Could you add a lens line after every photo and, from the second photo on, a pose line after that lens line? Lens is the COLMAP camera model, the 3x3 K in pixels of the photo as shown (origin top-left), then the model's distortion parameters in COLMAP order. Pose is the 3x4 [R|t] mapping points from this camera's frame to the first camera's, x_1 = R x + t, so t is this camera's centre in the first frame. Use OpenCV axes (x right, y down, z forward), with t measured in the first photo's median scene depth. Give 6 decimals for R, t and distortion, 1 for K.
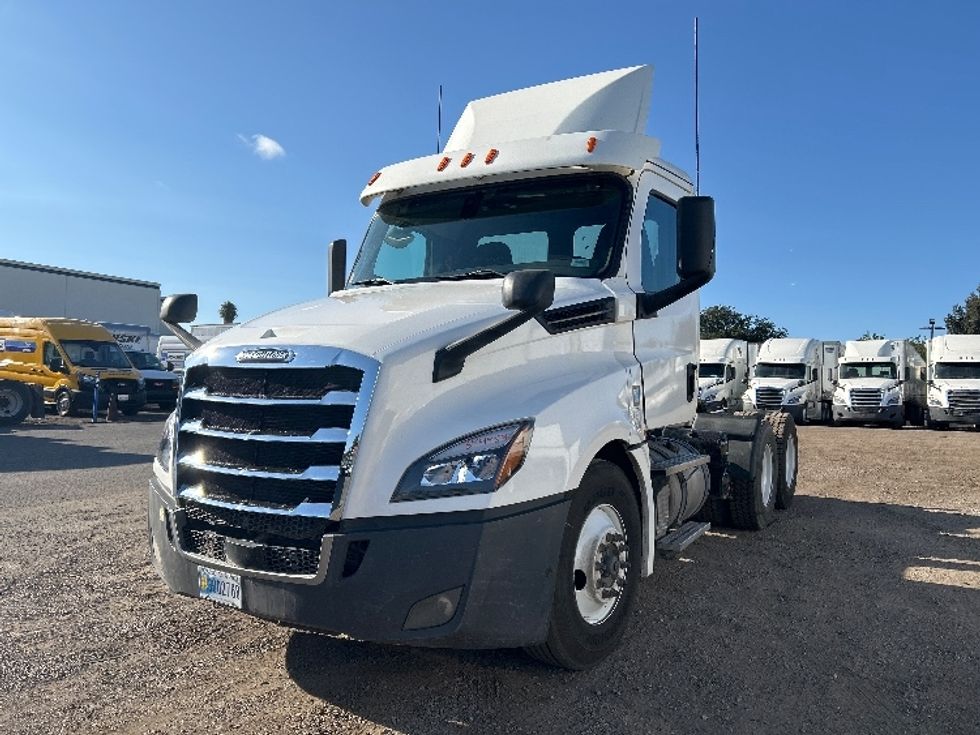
lens RADIAL K [[743.3, 0, 496.3], [0, 743.3, 367.3], [0, 0, 1]] dist [0.022498, -0.004786]
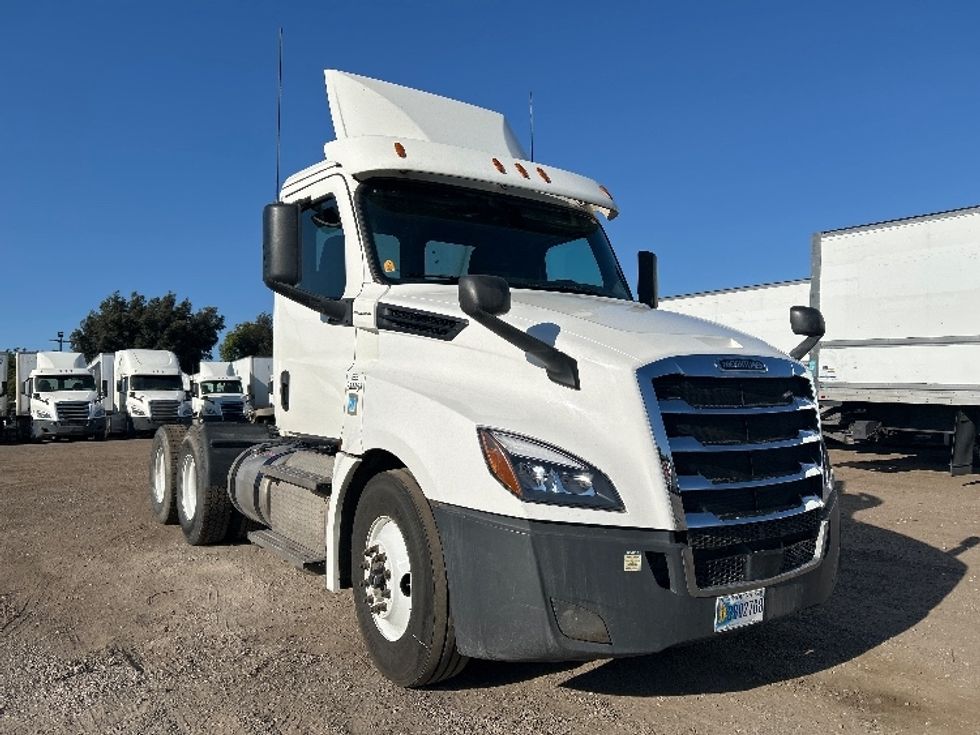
lens RADIAL K [[750.0, 0, 485.4], [0, 750.0, 383.2], [0, 0, 1]] dist [-0.003065, -0.002358]
pose [[0.425454, -0.002091, 0.904977, -0.990098], [-0.001660, 0.999994, 0.003091, 0.004660], [-0.904978, -0.002817, 0.425448, 0.647825]]
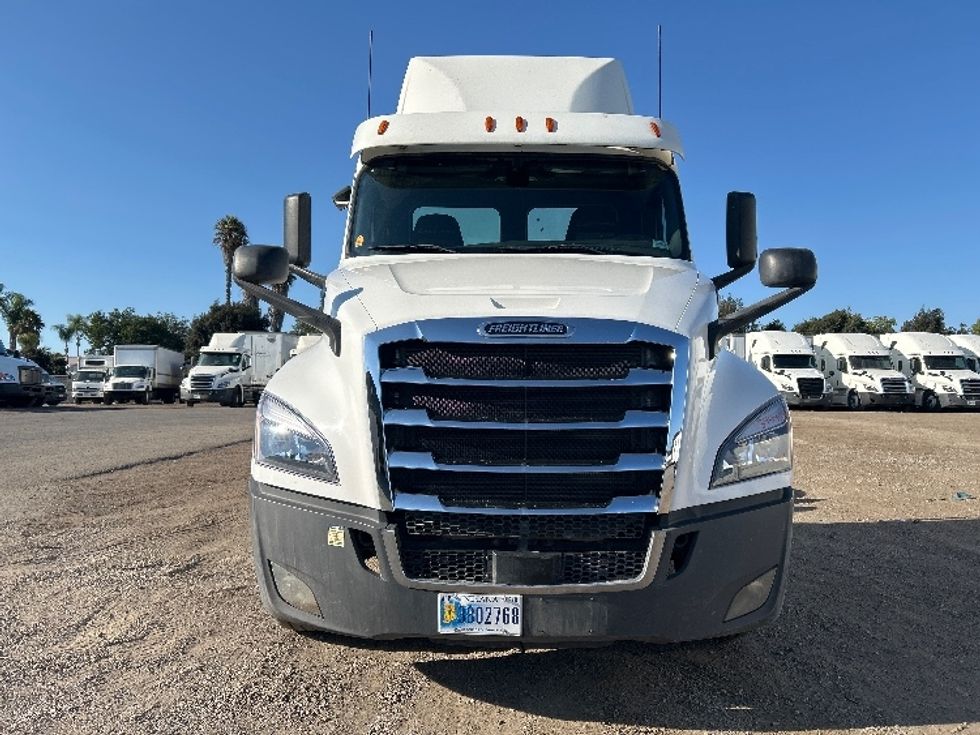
lens RADIAL K [[743.3, 0, 496.3], [0, 743.3, 367.3], [0, 0, 1]] dist [0.022498, -0.004786]
pose [[0.868356, -0.005221, 0.495914, -0.547733], [-0.001669, 0.999908, 0.013450, 0.012259], [-0.495938, -0.012507, 0.868268, 0.216604]]
